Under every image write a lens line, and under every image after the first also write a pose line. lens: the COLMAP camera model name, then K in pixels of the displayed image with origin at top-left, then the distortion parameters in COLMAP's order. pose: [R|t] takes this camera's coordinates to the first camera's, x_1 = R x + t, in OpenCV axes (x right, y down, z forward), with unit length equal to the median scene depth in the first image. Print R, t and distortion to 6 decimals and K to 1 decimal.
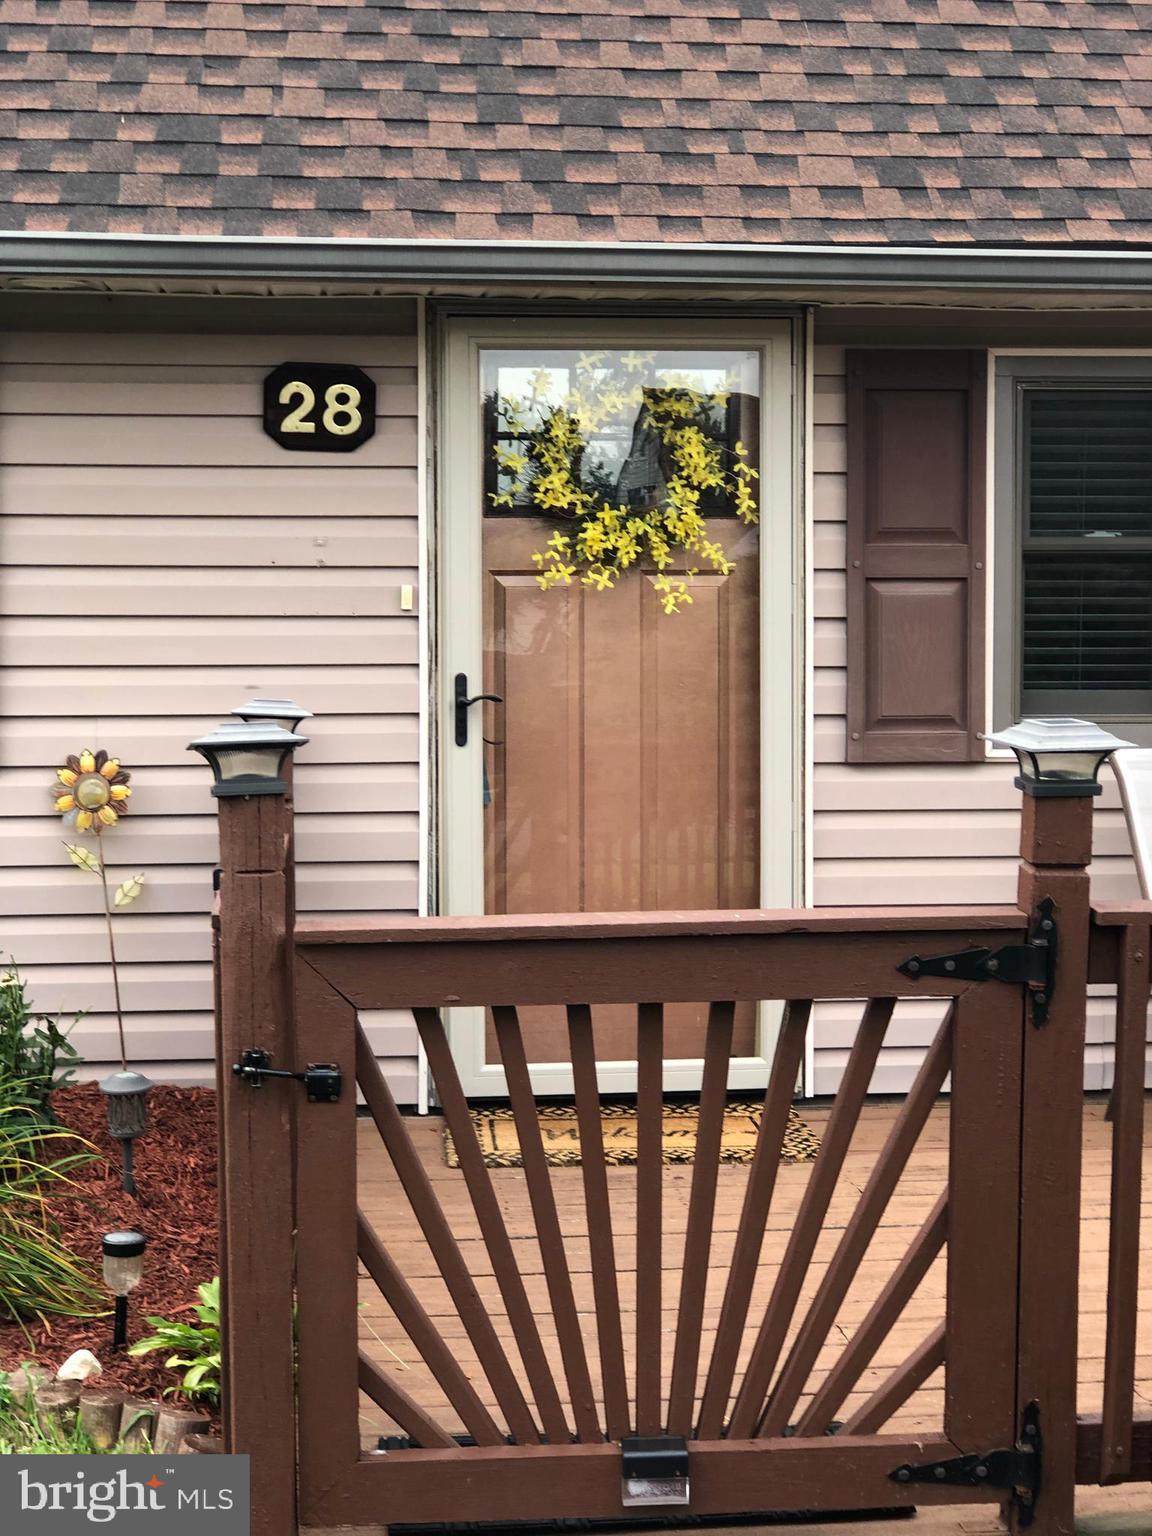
lens RADIAL K [[2542.1, 0, 576.0], [0, 2542.1, 768.0], [0, 0, 1]] dist [0.045488, 0.127192]
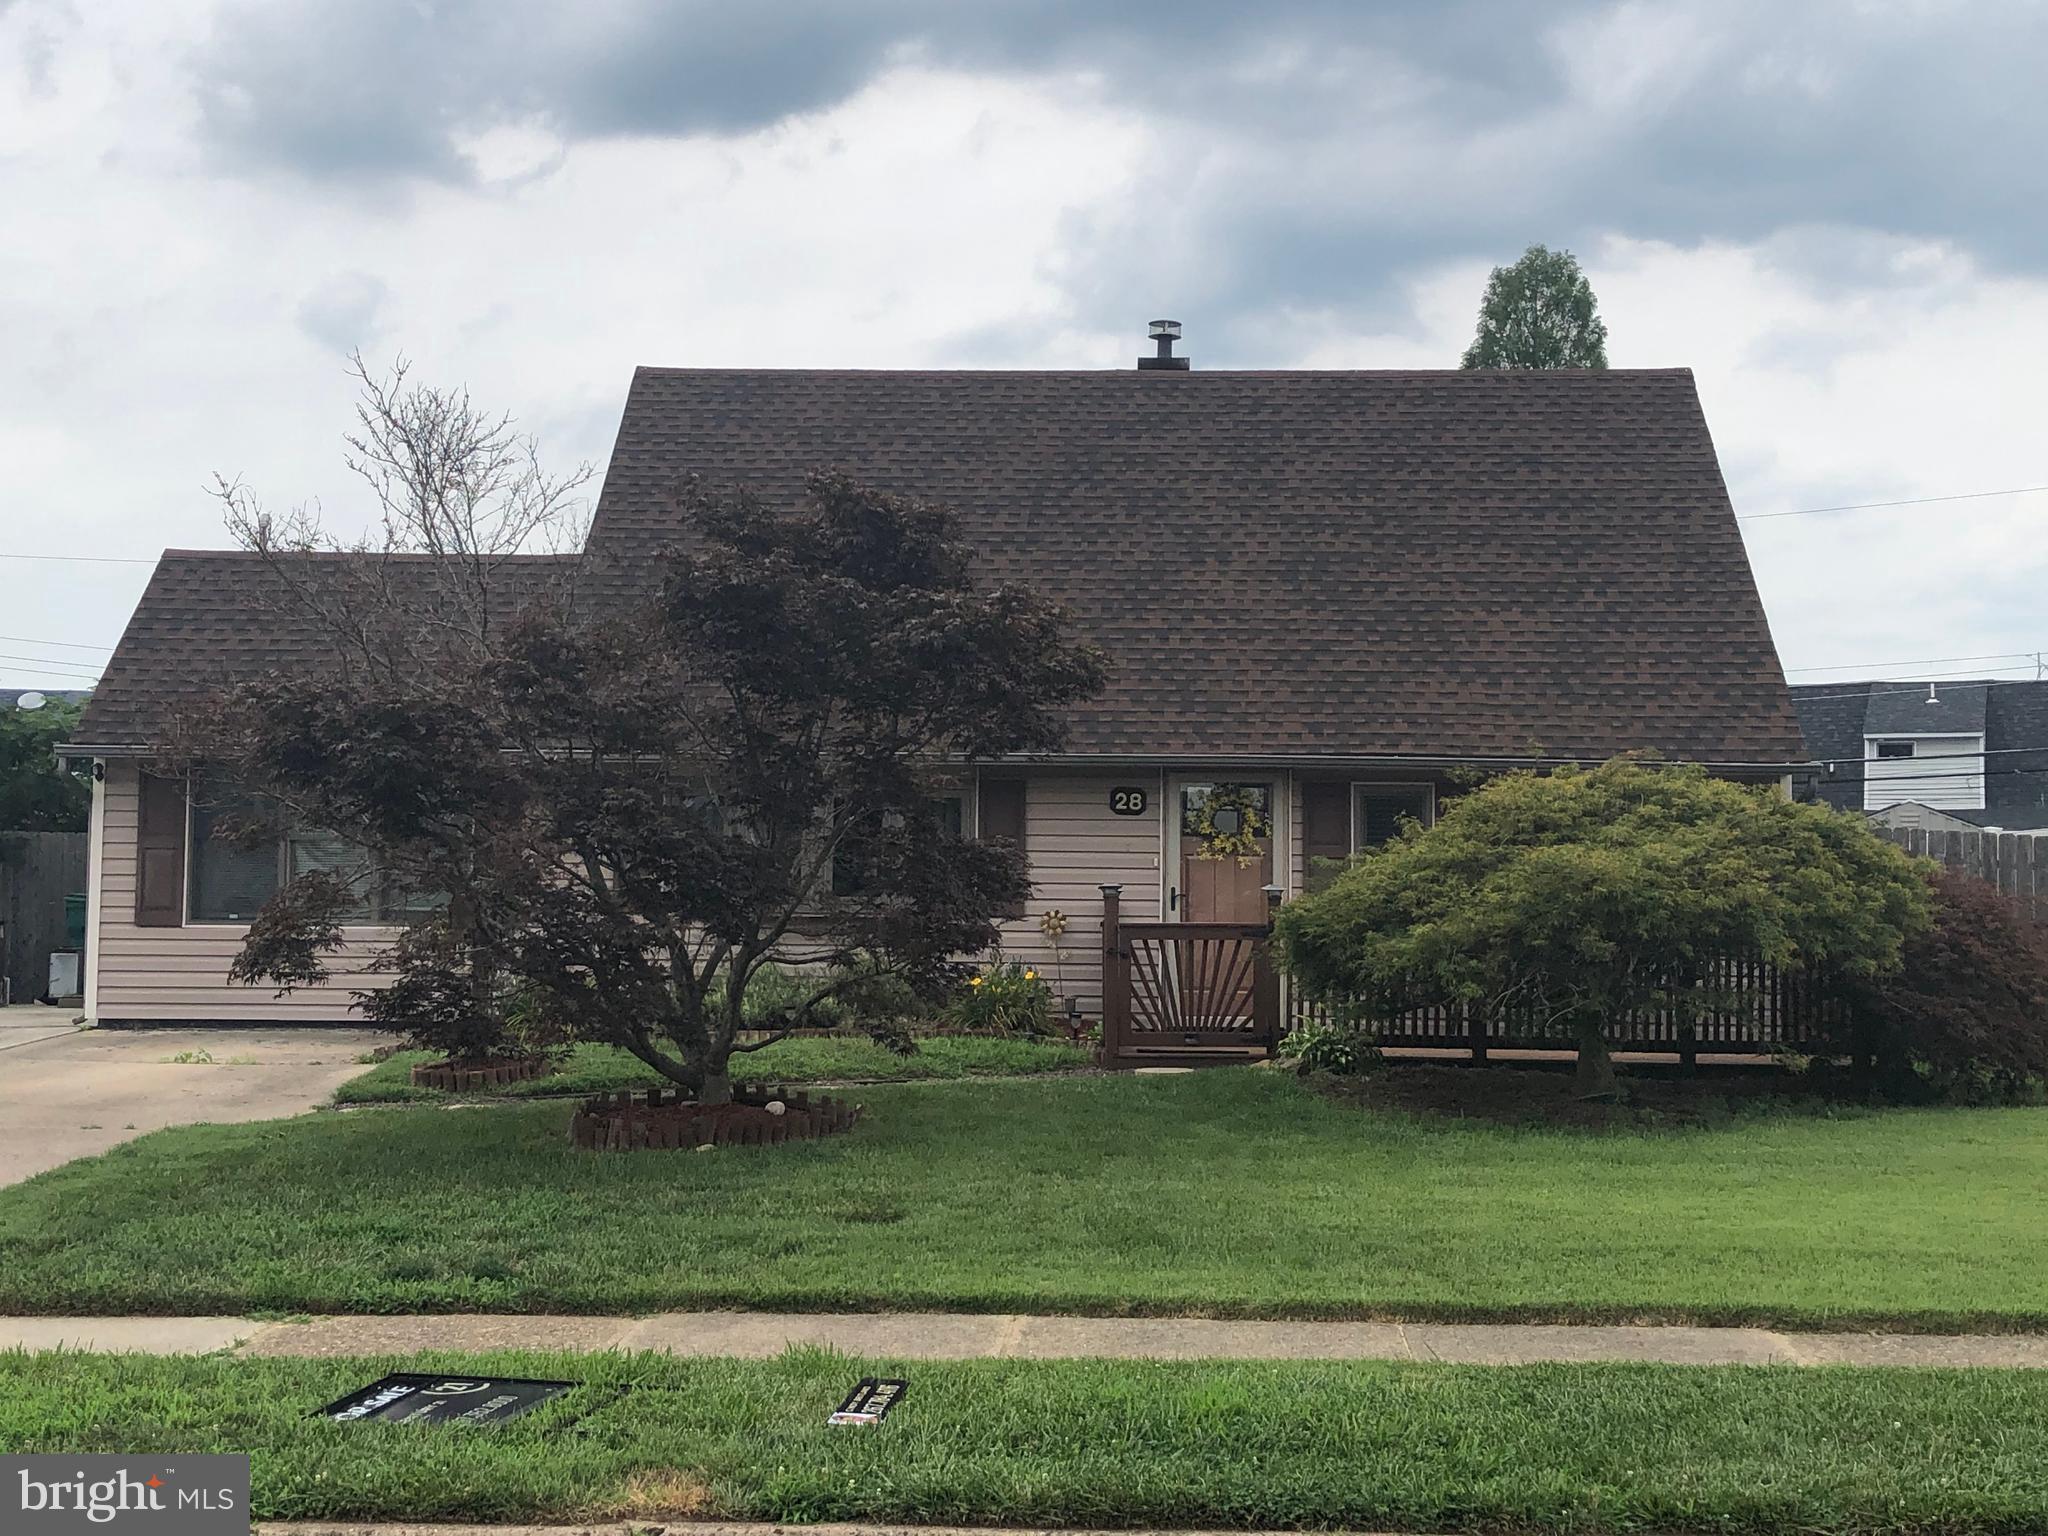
lens RADIAL K [[2759.3, 0, 996.0], [0, 2759.3, 764.0], [0, 0, 1]] dist [0.219429, -1.029143]
pose [[0.988187, 0.003370, -0.153217, 0.255896], [-0.021189, 0.993161, -0.114816, 0.204071], [0.151783, 0.116706, 0.981500, -2.339827]]
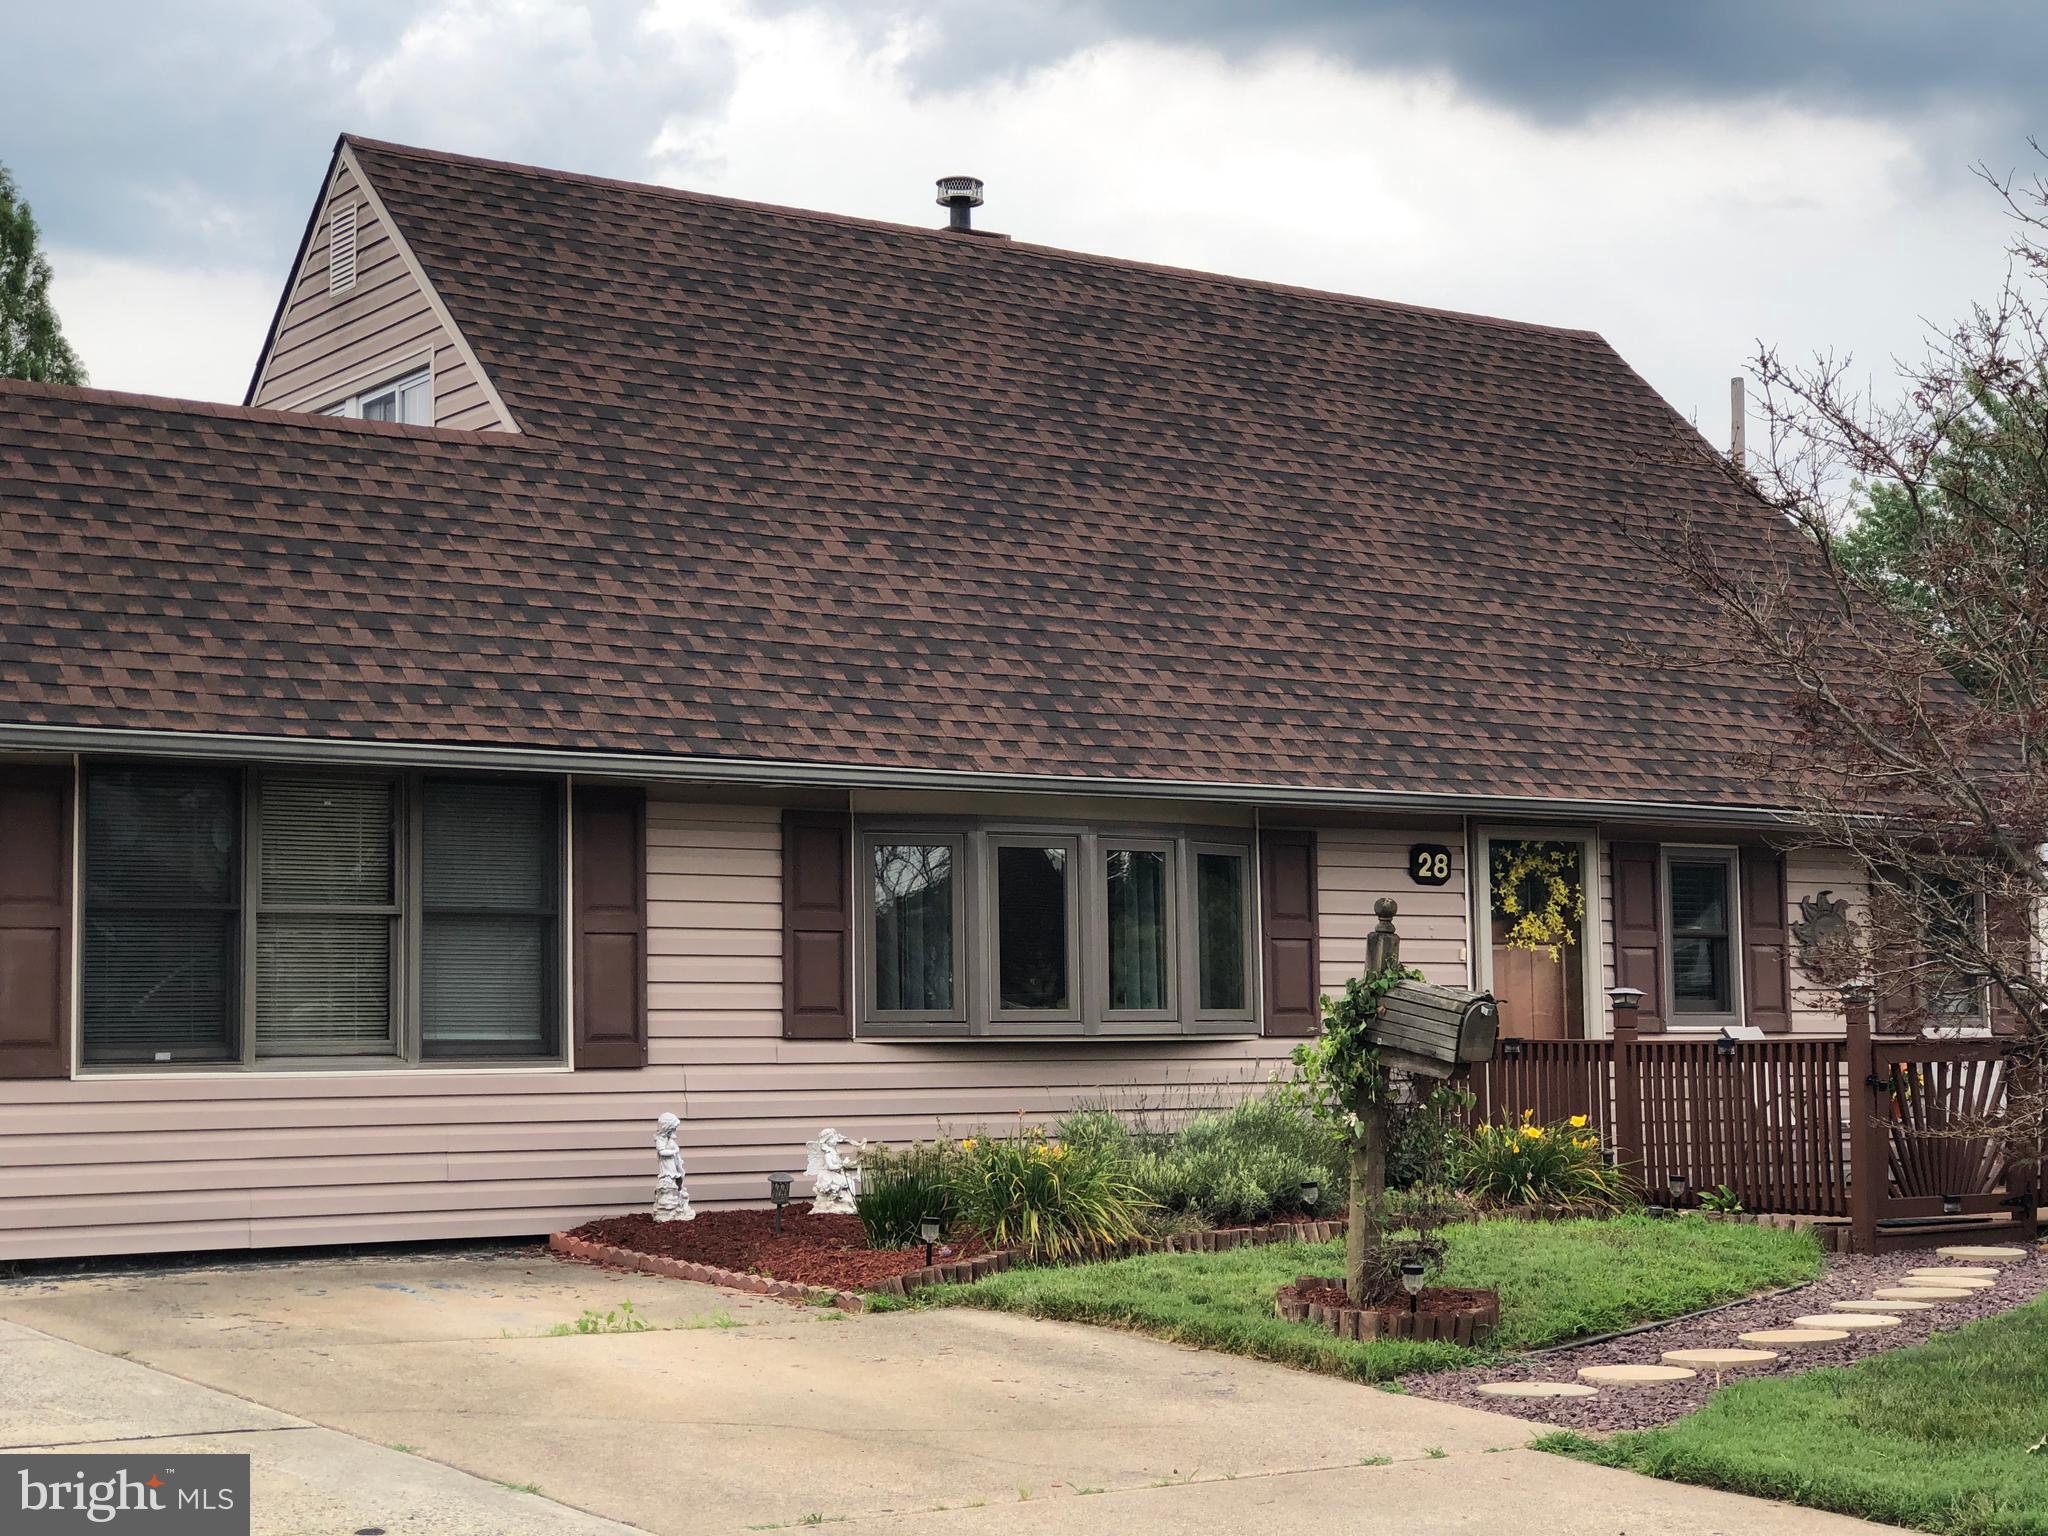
lens RADIAL K [[3389.5, 0, 1024.0], [0, 3389.5, 768.0], [0, 0, 1]] dist [0.045488, 0.127192]
pose [[0.878246, 0.033494, 0.477035, -1.760309], [0.035032, 0.990358, -0.134032, 0.147434], [-0.476925, 0.134425, 0.868604, -1.319650]]
